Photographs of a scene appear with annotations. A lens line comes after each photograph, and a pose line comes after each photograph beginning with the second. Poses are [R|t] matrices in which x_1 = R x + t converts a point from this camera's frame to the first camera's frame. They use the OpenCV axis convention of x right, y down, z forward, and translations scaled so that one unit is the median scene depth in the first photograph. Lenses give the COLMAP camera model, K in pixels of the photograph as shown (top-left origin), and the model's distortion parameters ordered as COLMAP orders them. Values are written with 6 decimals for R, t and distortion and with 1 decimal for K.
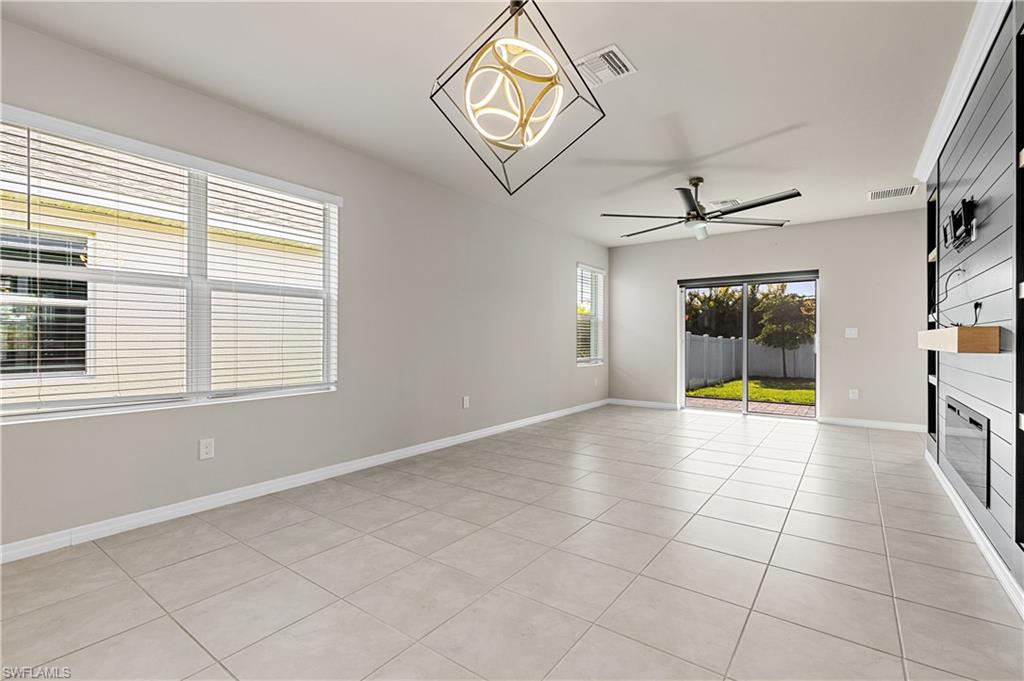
lens RADIAL K [[463.1, 0, 515.3], [0, 463.1, 336.7], [0, 0, 1]] dist [0.002883, -0.000206]
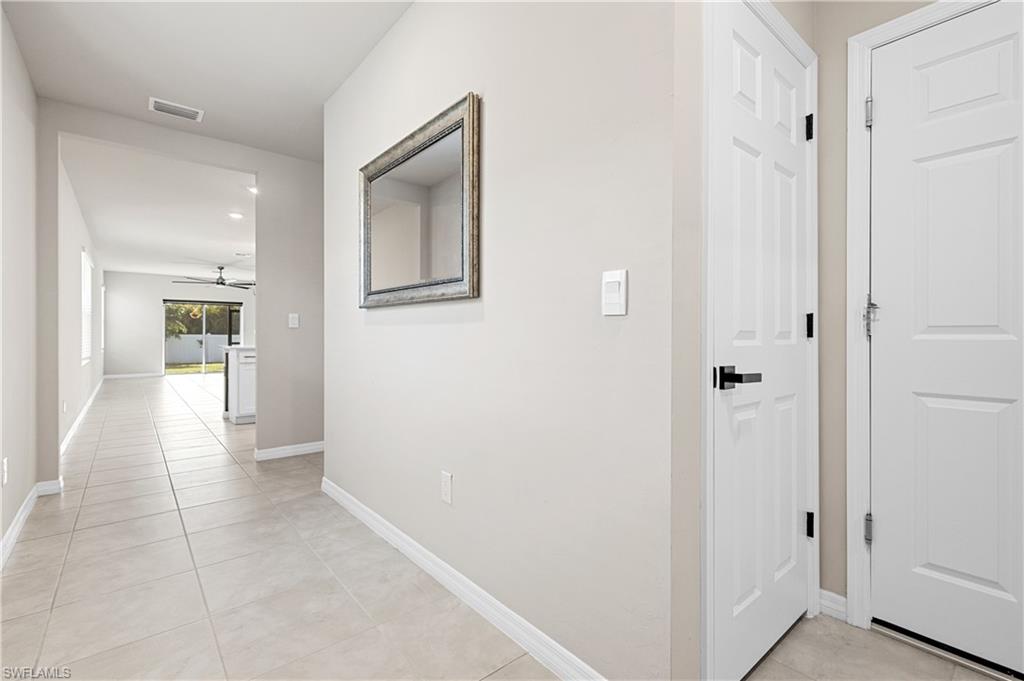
lens RADIAL K [[463.1, 0, 515.3], [0, 463.1, 336.7], [0, 0, 1]] dist [0.002883, -0.000206]
pose [[0.244383, -0.003996, 0.969670, -0.985462], [-0.006574, 0.999962, 0.005778, -0.002532], [-0.969656, -0.007787, 0.244348, -0.672097]]
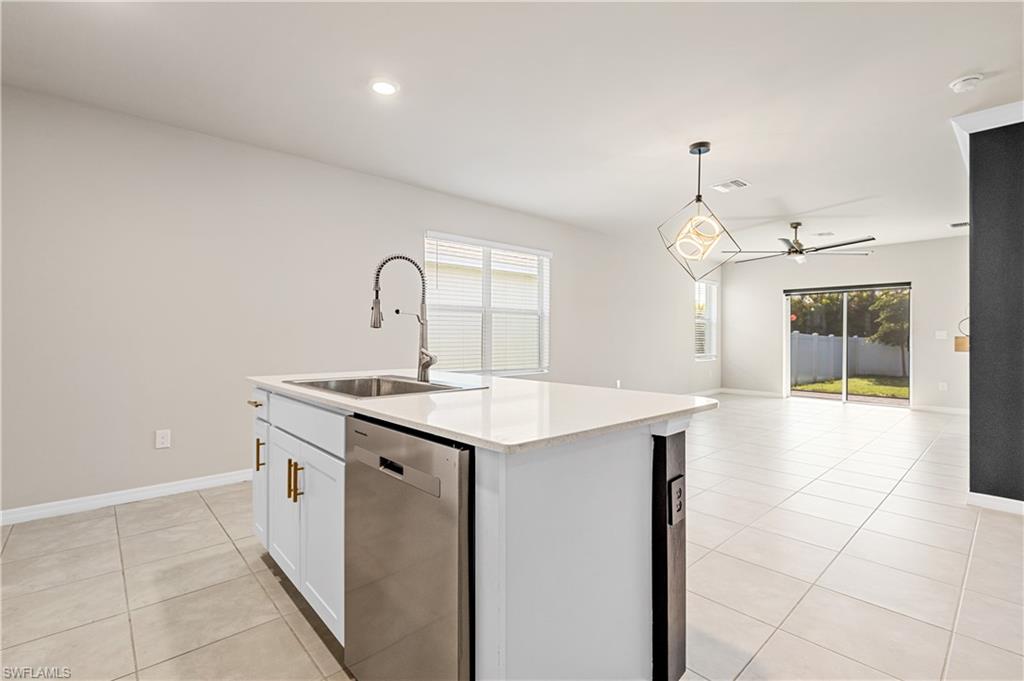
lens RADIAL K [[463.1, 0, 515.3], [0, 463.1, 336.7], [0, 0, 1]] dist [0.002883, -0.000206]
pose [[0.980698, 0.000962, -0.195527, -0.097029], [0.000526, 0.999971, 0.007556, -0.010463], [0.195528, -0.007513, 0.980669, -0.318784]]
